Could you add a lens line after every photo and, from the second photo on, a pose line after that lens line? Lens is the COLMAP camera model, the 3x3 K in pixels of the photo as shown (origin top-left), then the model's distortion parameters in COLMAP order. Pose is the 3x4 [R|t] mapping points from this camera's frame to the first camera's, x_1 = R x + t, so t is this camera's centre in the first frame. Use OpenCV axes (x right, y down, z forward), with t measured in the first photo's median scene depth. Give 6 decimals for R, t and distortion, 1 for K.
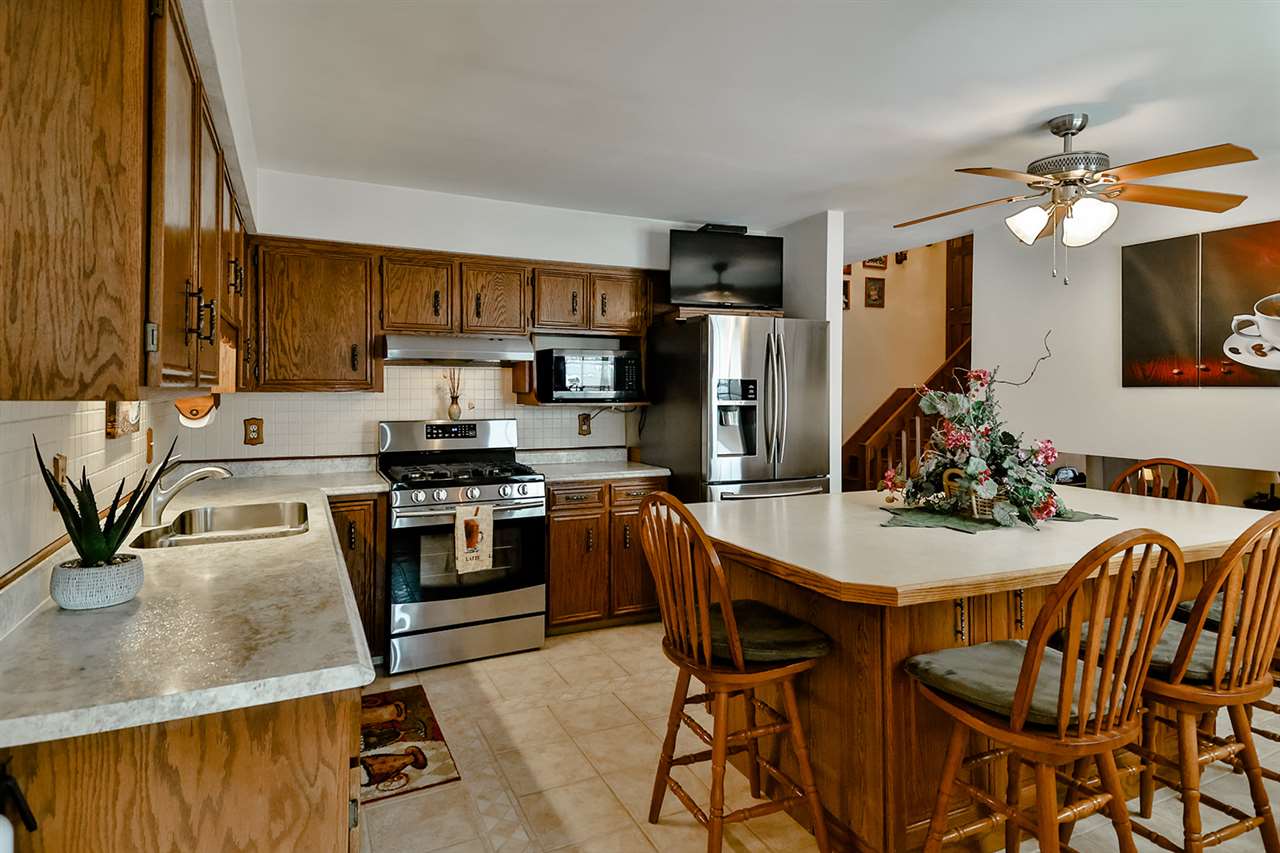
lens RADIAL K [[696.9, 0, 639.6], [0, 696.9, 392.6], [0, 0, 1]] dist [0.035897, -0.001340]
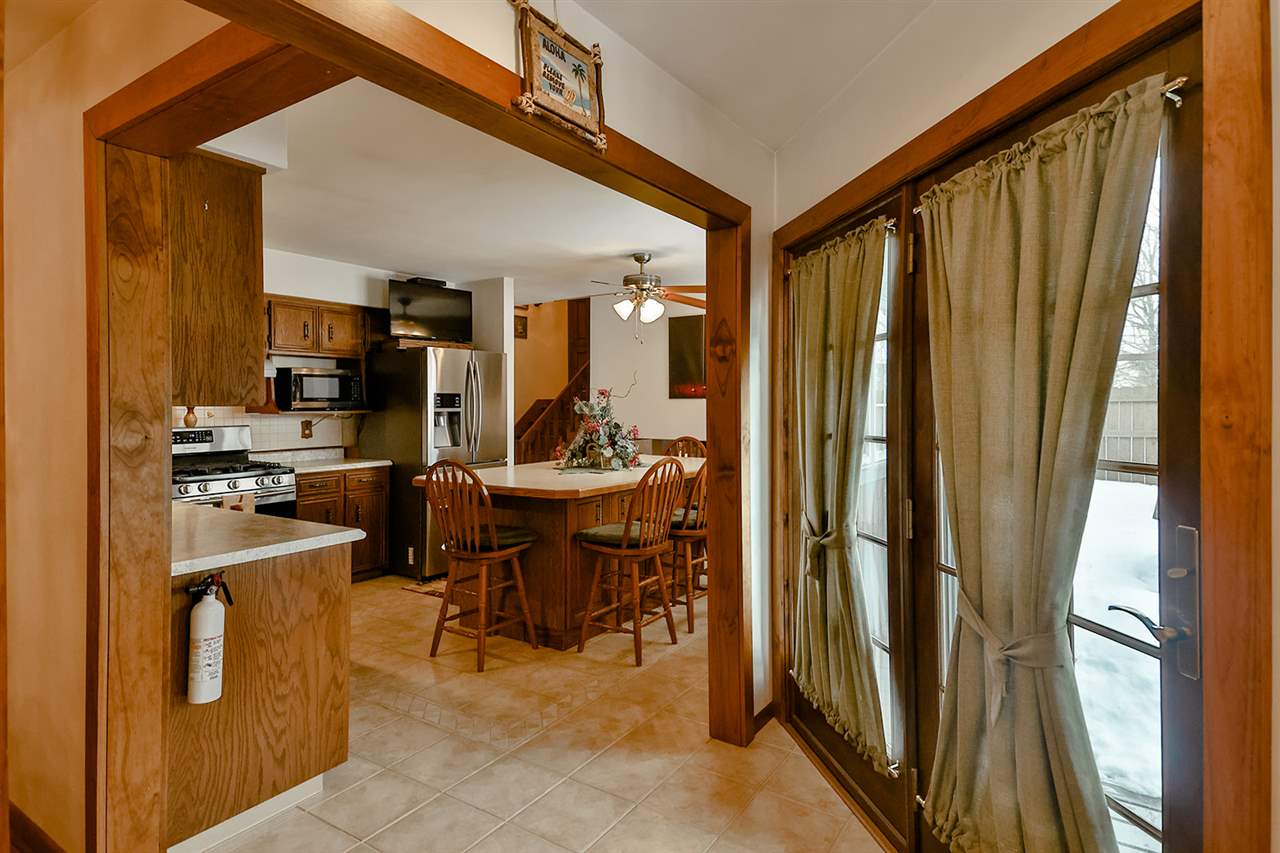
lens RADIAL K [[673.2, 0, 634.8], [0, 673.2, 406.0], [0, 0, 1]] dist [0.002360, -0.000297]
pose [[0.861875, -0.005379, 0.507092, -0.249200], [0.003622, 0.999984, 0.004452, 0.002455], [-0.507108, -0.002000, 0.861880, -0.412025]]
